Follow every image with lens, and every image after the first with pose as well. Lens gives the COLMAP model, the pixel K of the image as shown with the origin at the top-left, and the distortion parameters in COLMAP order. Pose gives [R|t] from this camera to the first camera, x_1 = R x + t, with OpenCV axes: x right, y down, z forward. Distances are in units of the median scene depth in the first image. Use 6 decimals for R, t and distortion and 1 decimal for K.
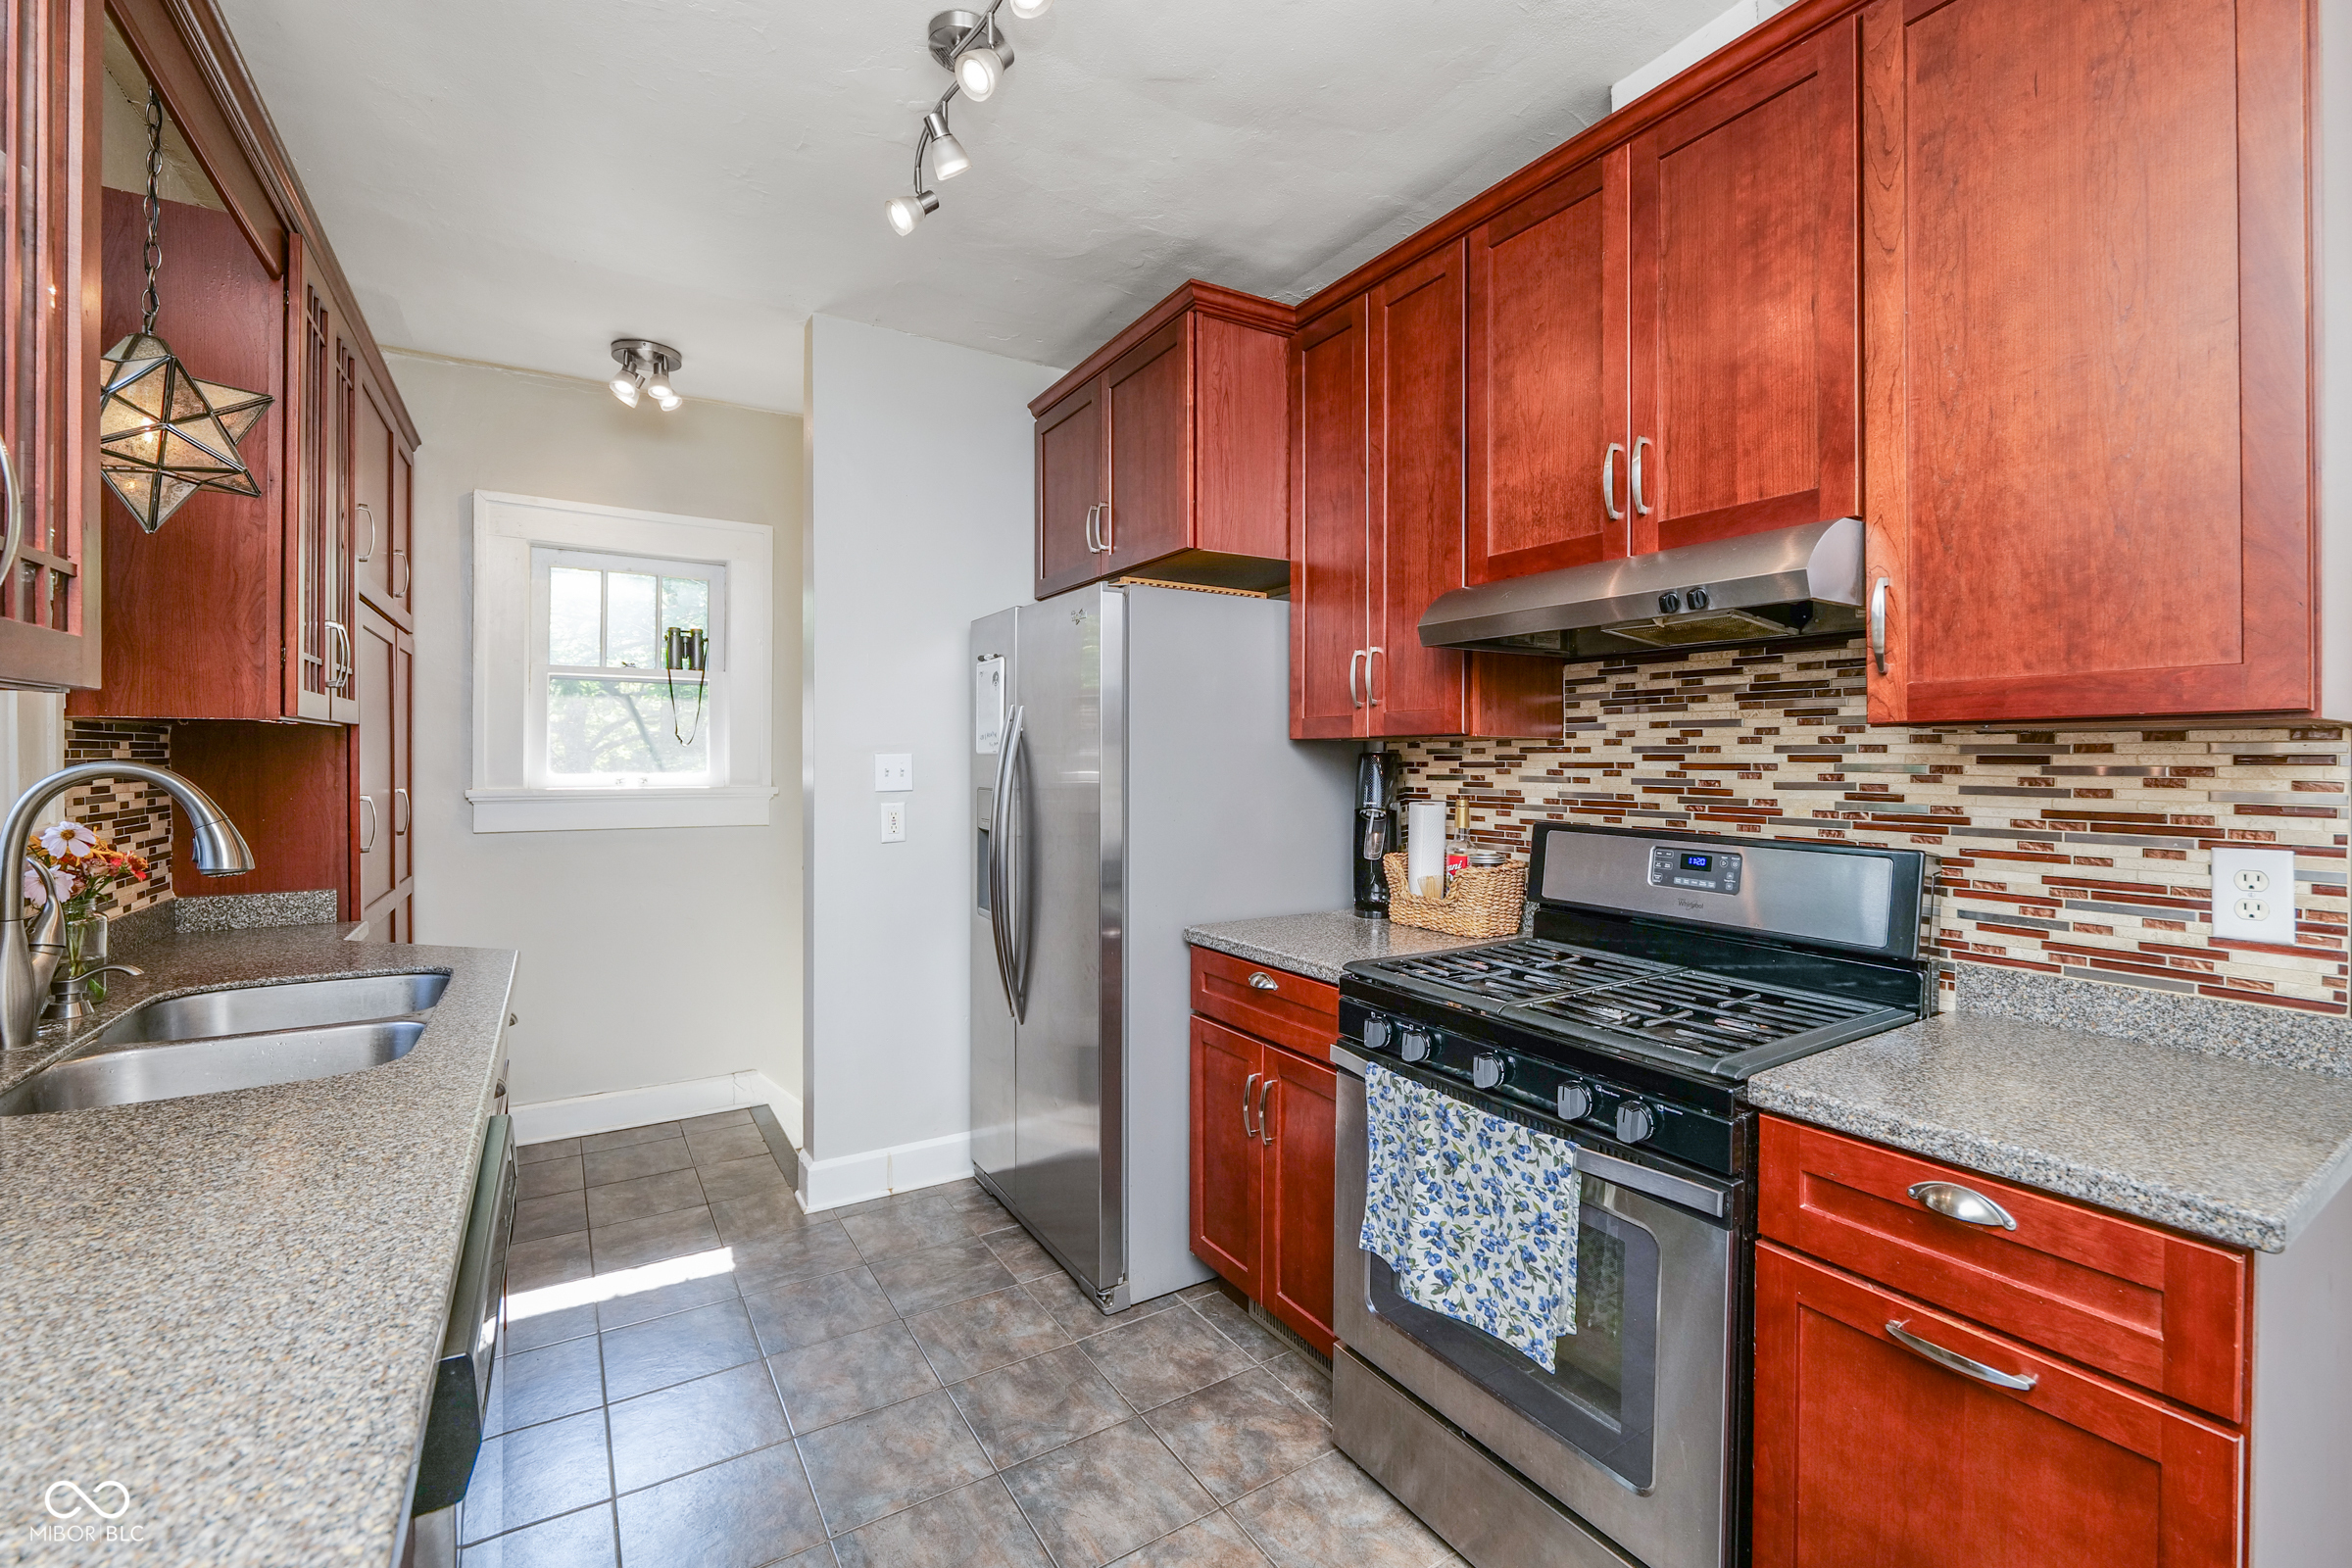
lens RADIAL K [[971.6, 0, 1176.0], [0, 971.6, 784.0], [0, 0, 1]] dist [-0.008273, -0.000297]
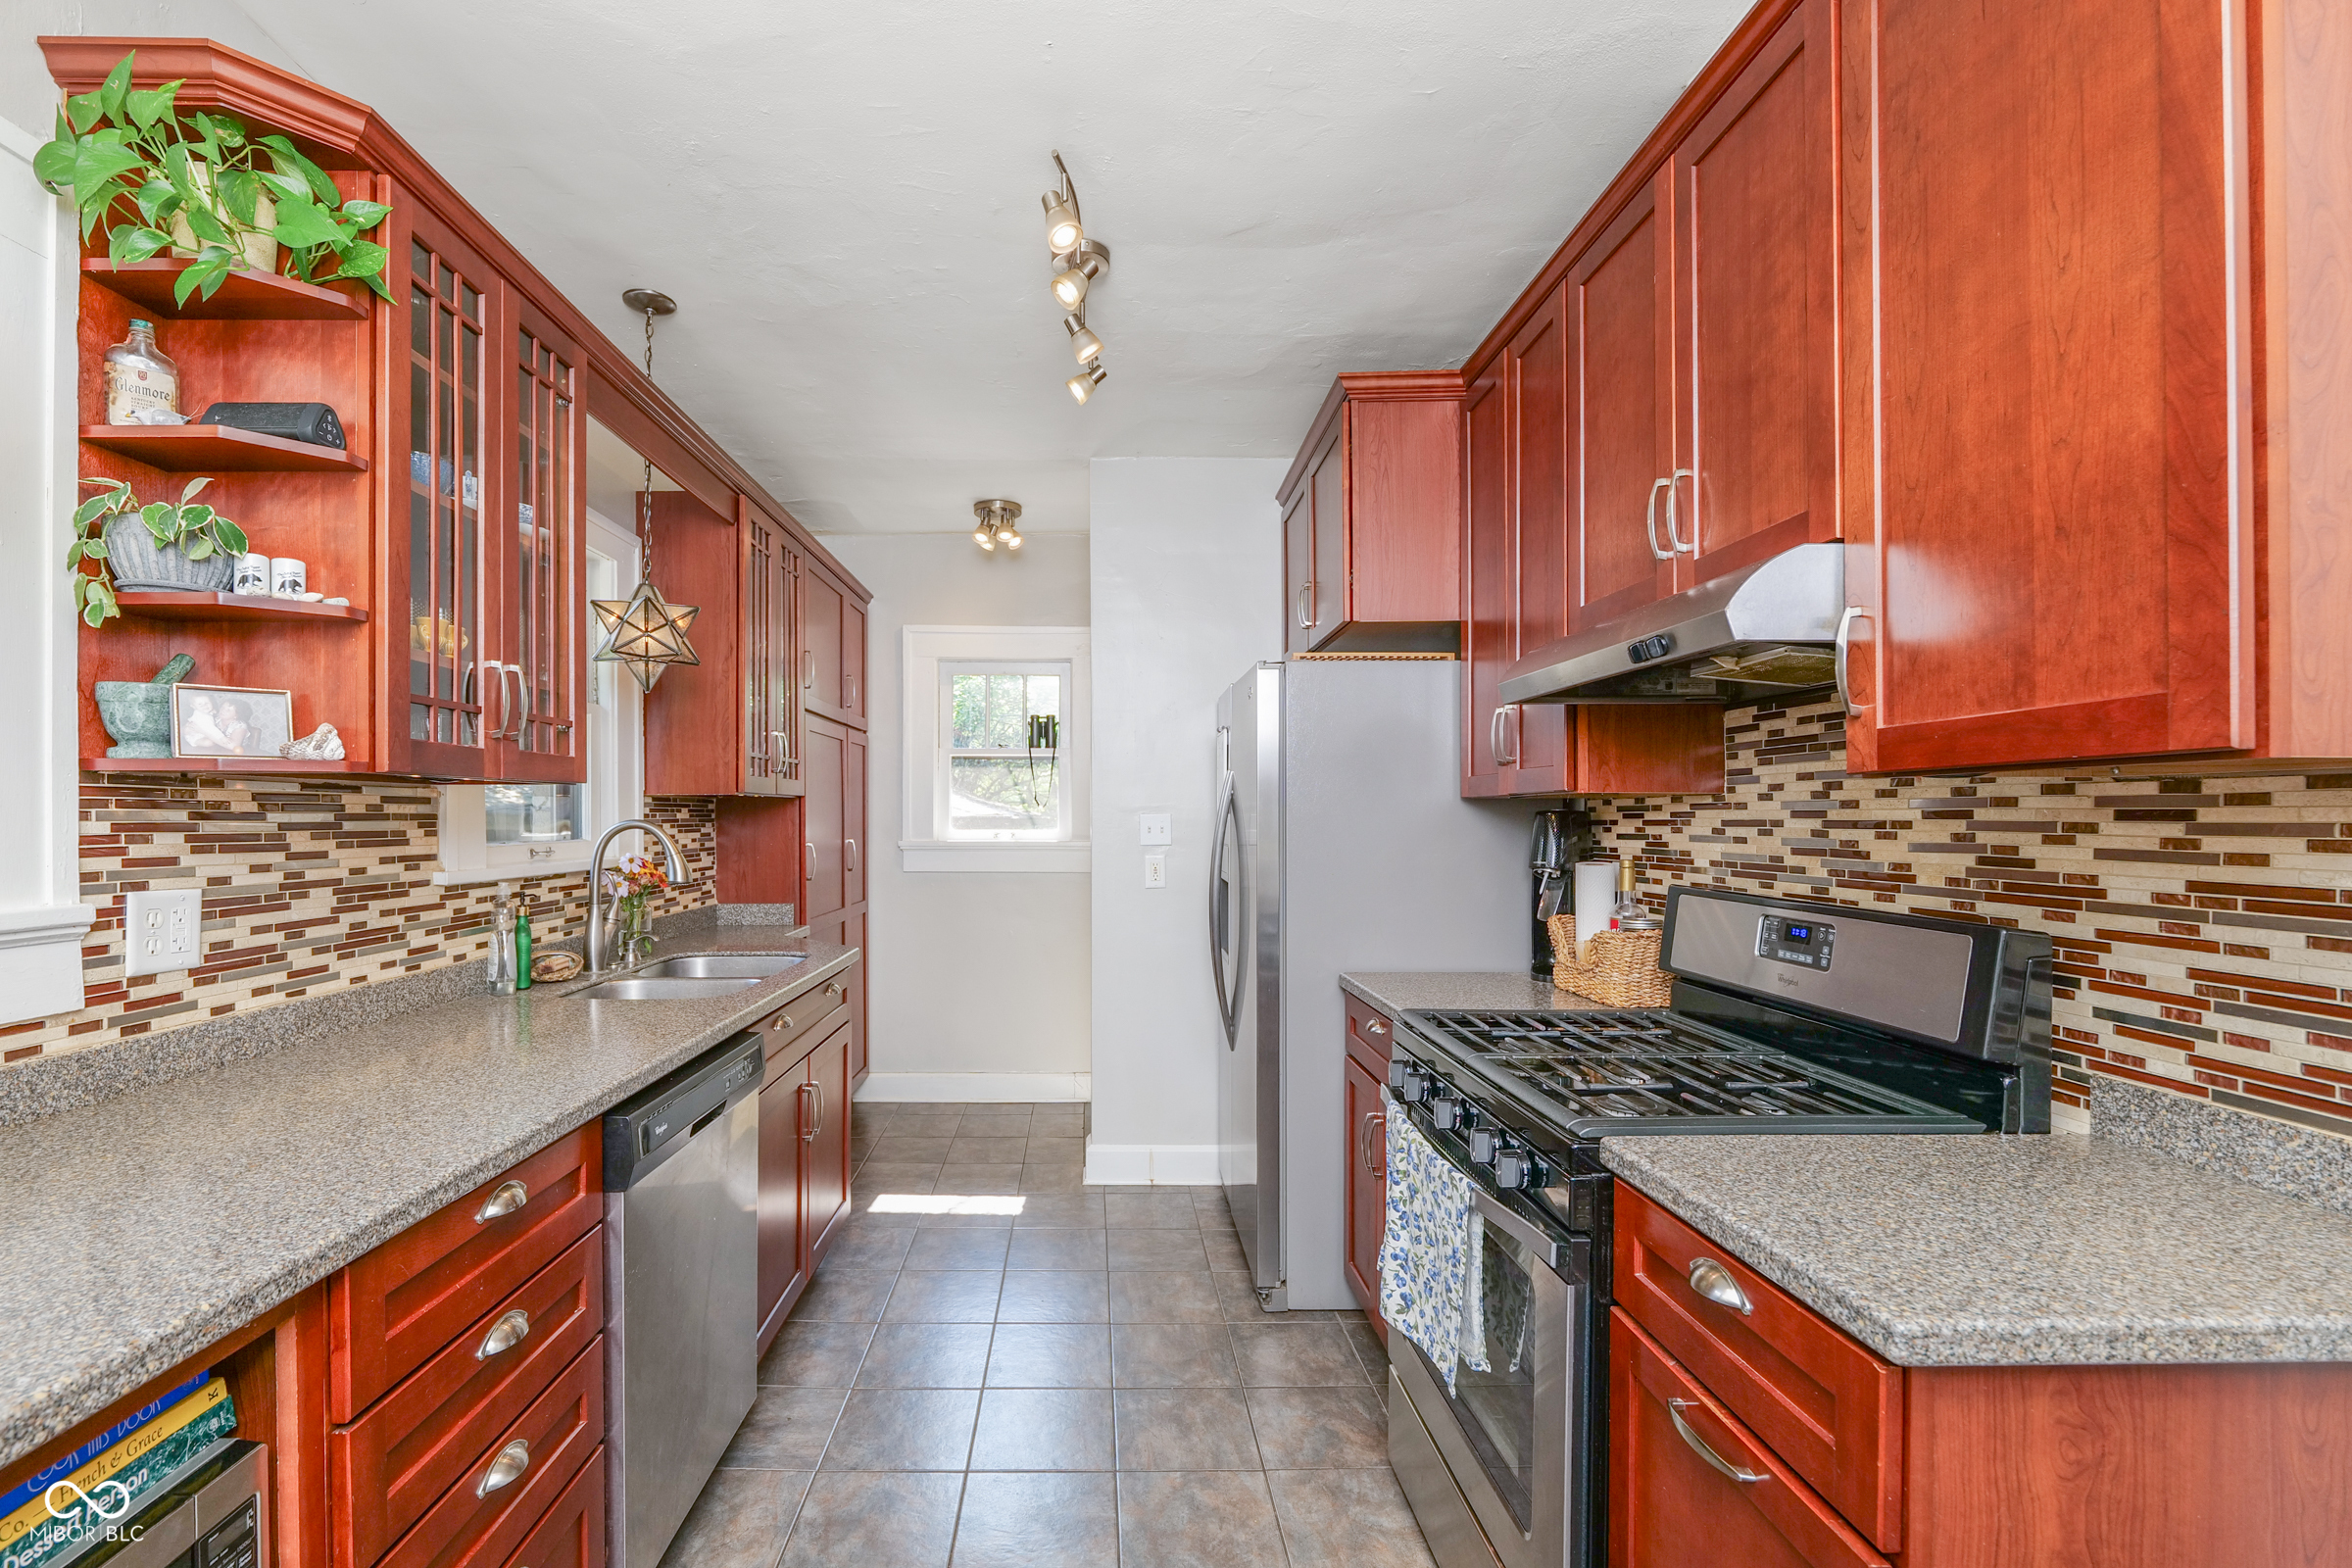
lens RADIAL K [[975.3, 0, 1110.4], [0, 975.3, 847.2], [0, 0, 1]] dist [-0.002663, -0.000140]
pose [[0.852785, 0.013257, -0.522094, 0.535850], [-0.011496, 0.999912, 0.006612, 0.004661], [0.522135, 0.000363, 0.852863, -0.087510]]
